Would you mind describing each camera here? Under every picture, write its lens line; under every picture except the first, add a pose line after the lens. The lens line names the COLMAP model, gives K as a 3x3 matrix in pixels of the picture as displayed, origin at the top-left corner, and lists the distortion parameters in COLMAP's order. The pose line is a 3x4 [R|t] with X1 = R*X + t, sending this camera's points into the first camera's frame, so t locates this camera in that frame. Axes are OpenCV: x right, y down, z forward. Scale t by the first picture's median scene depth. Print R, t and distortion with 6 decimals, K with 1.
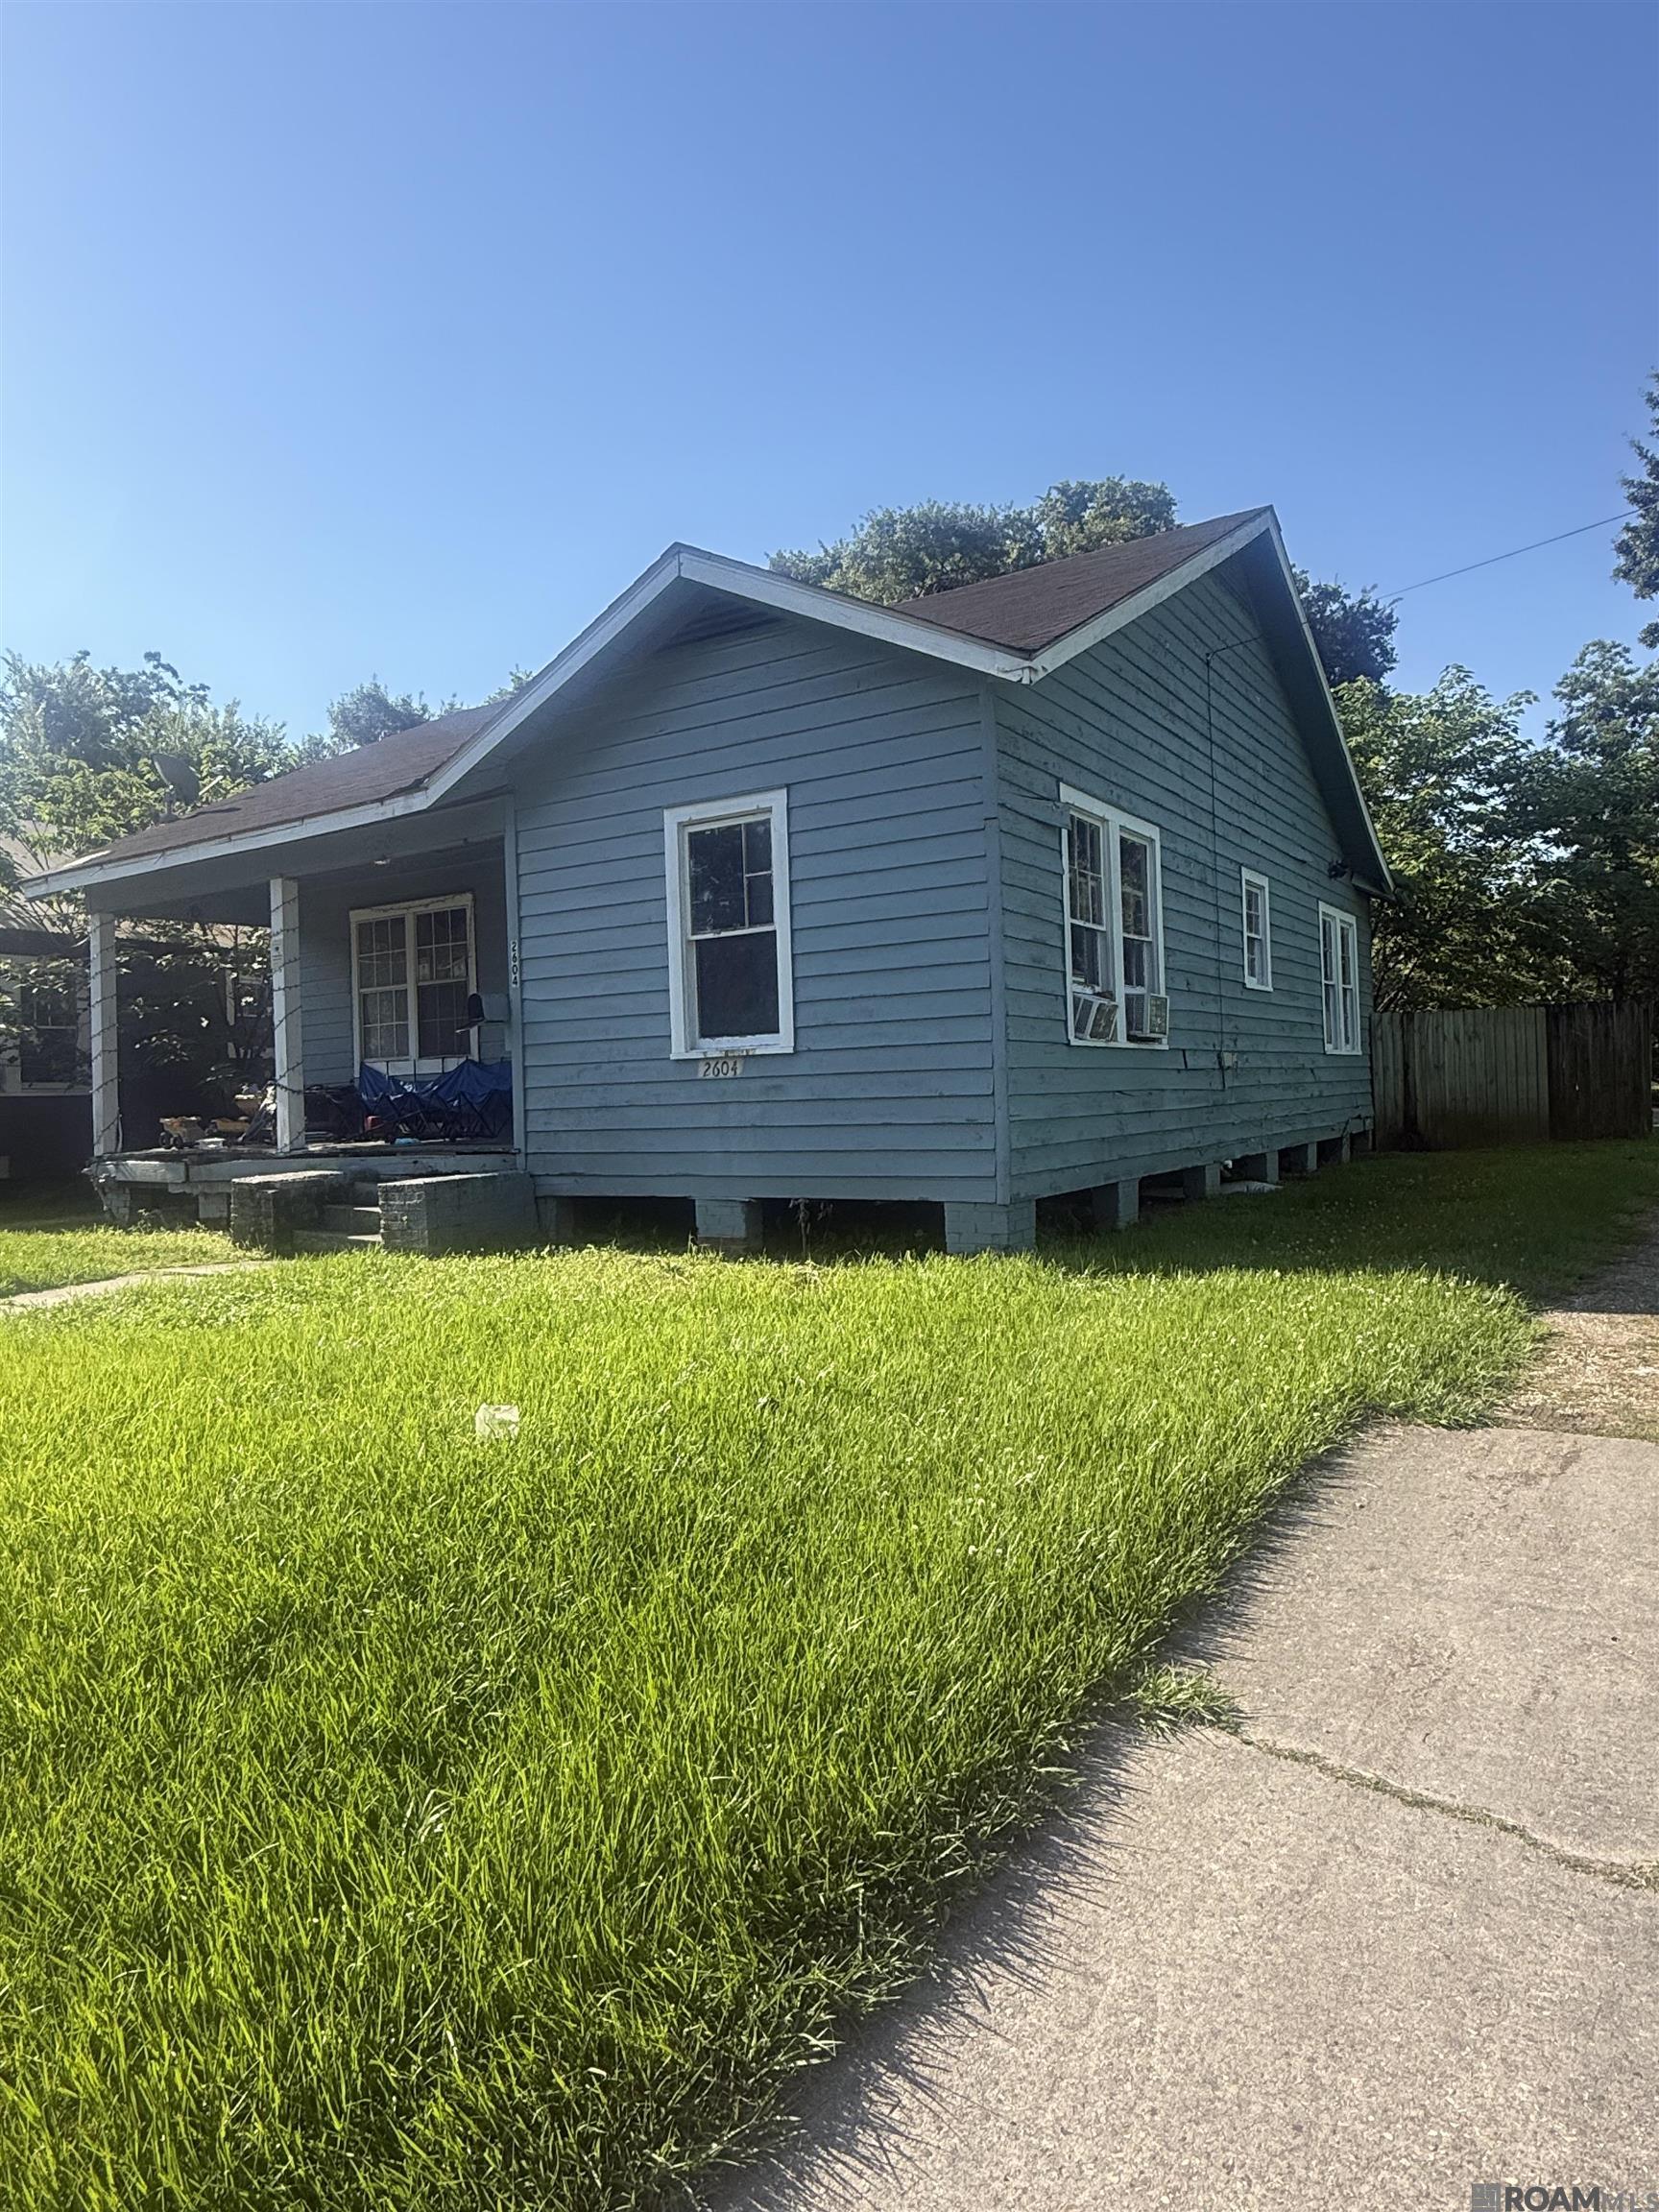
lens RADIAL K [[1363.0, 0, 828.2], [0, 1363.0, 1099.6], [0, 0, 1]] dist [-0.003184, 0.000167]
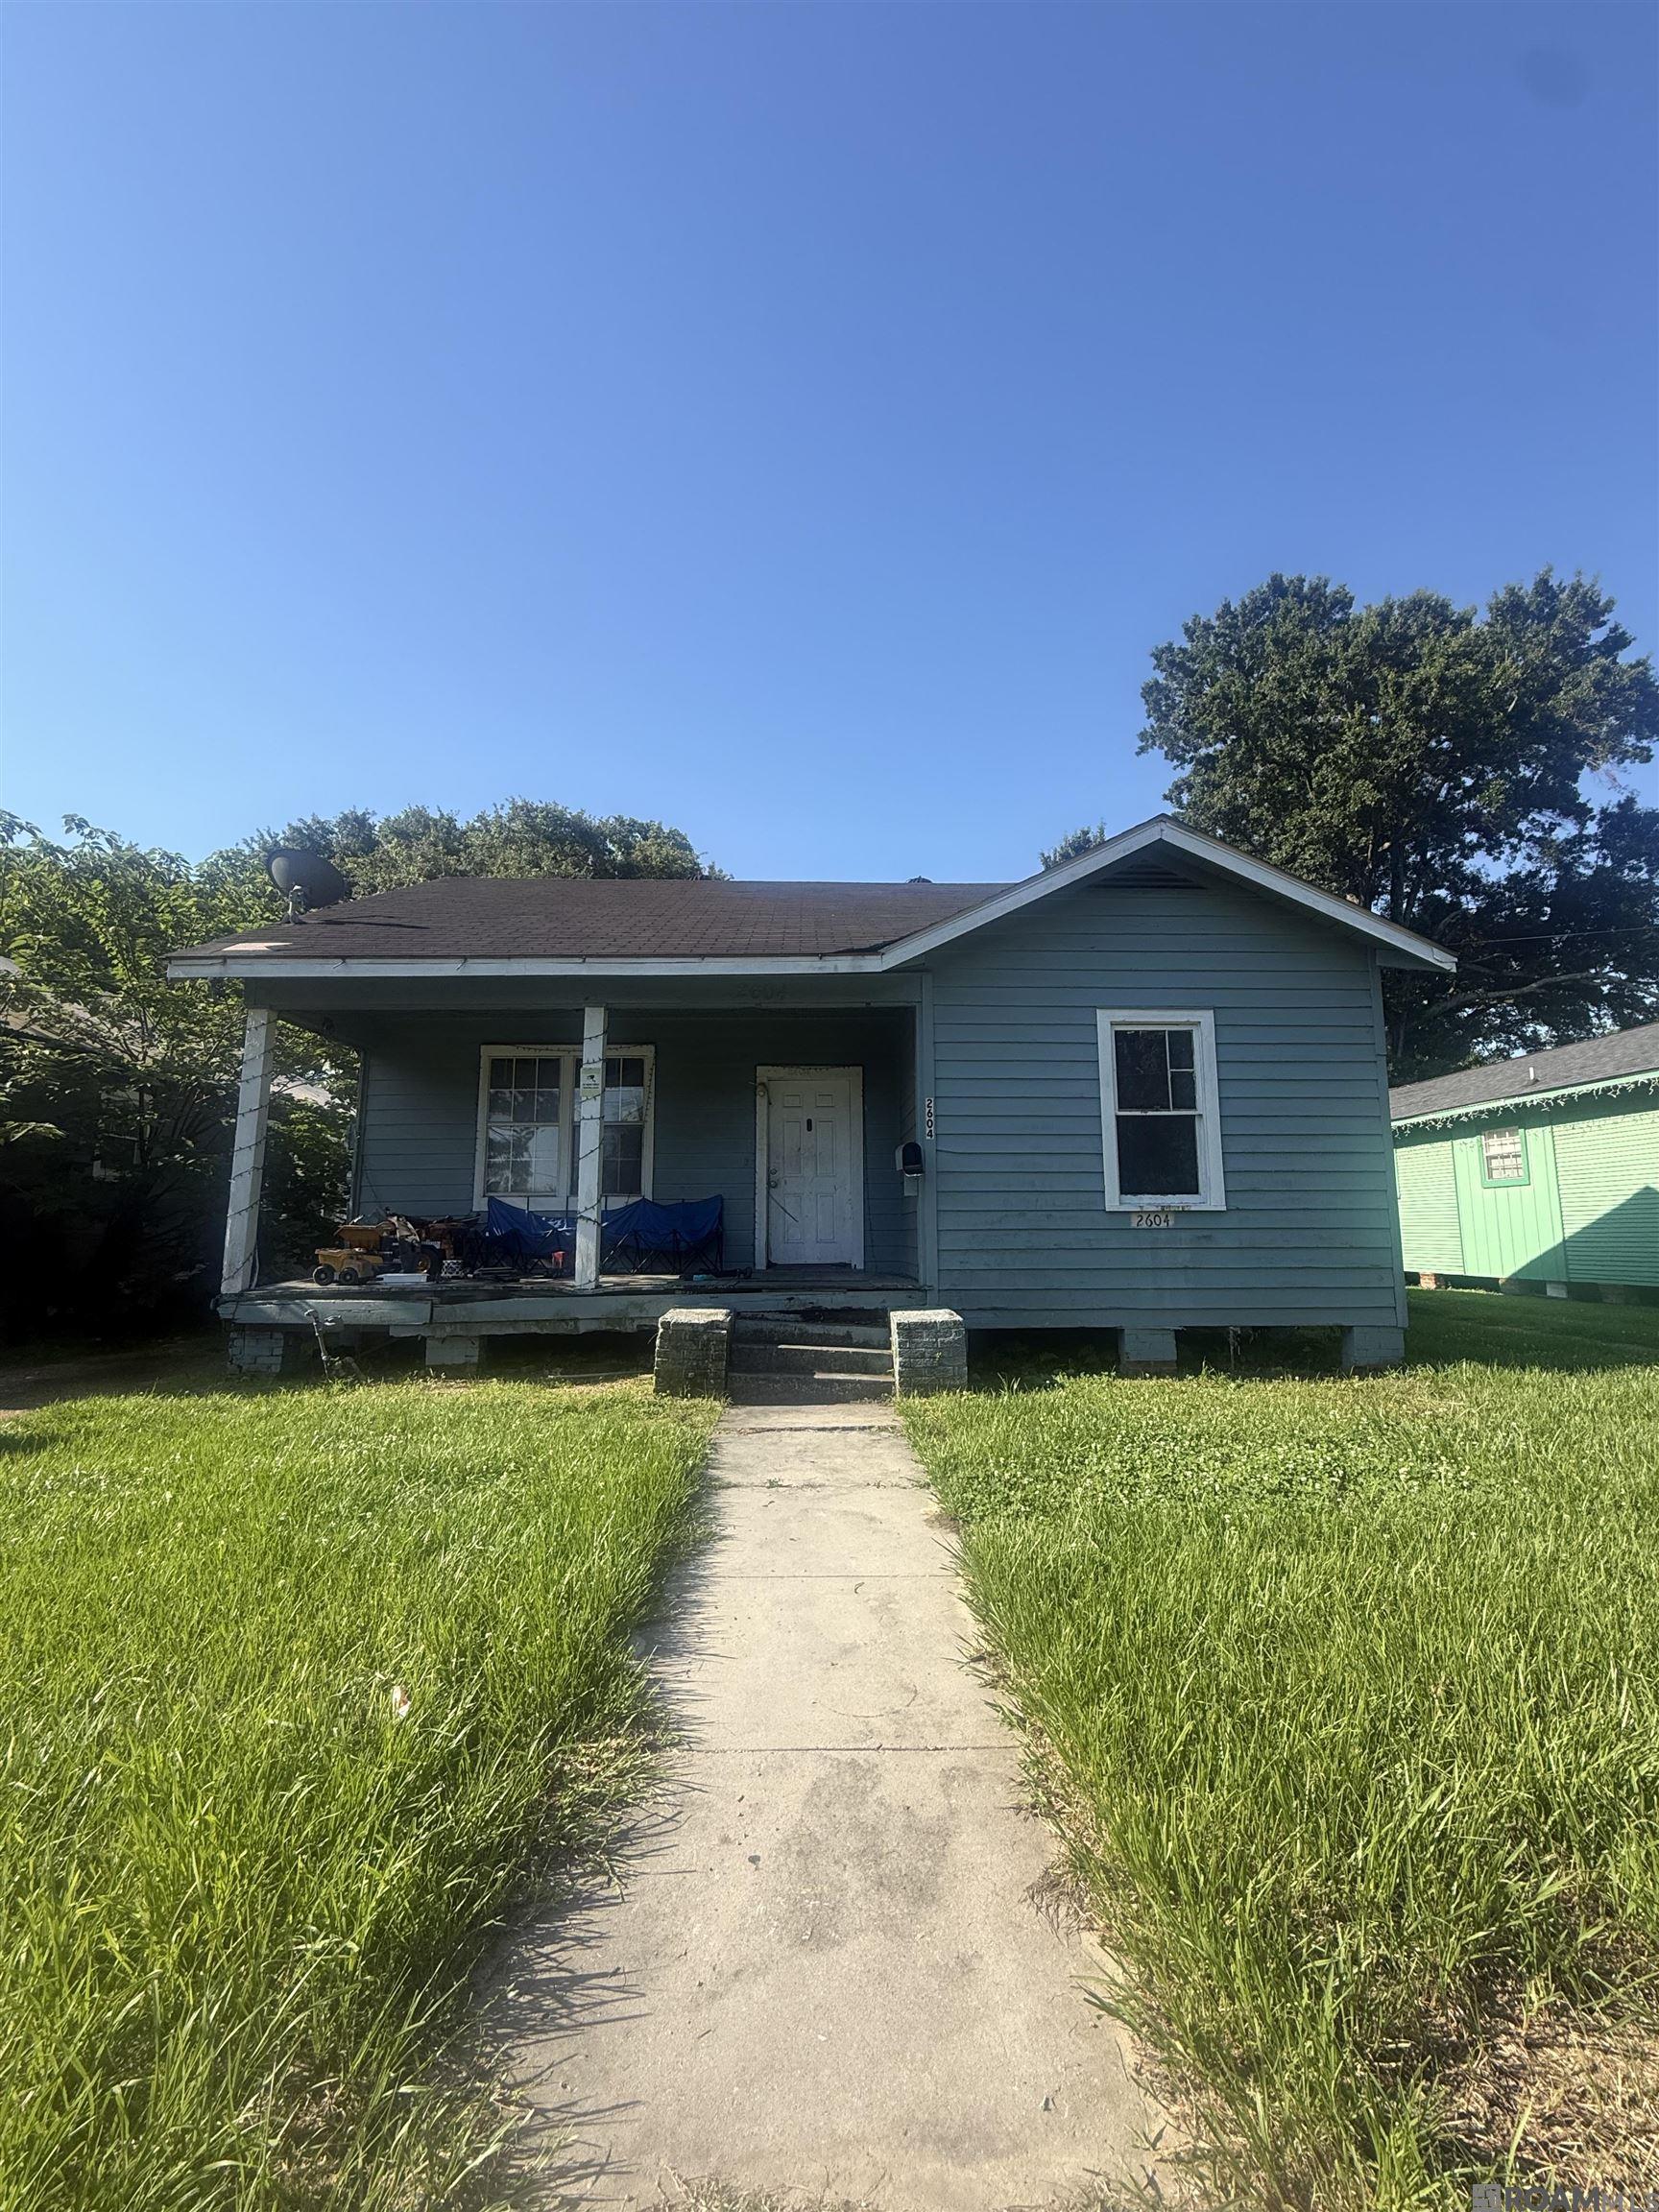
lens RADIAL K [[960.2, 0, 829.3], [0, 960.2, 1111.0], [0, 0, 1]] dist [-0.001636, -0.000010]
pose [[0.840296, 0.106824, 0.531499, -0.795370], [-0.026162, 0.987242, -0.157060, 0.023628], [-0.541496, 0.118072, 0.832371, 0.420115]]
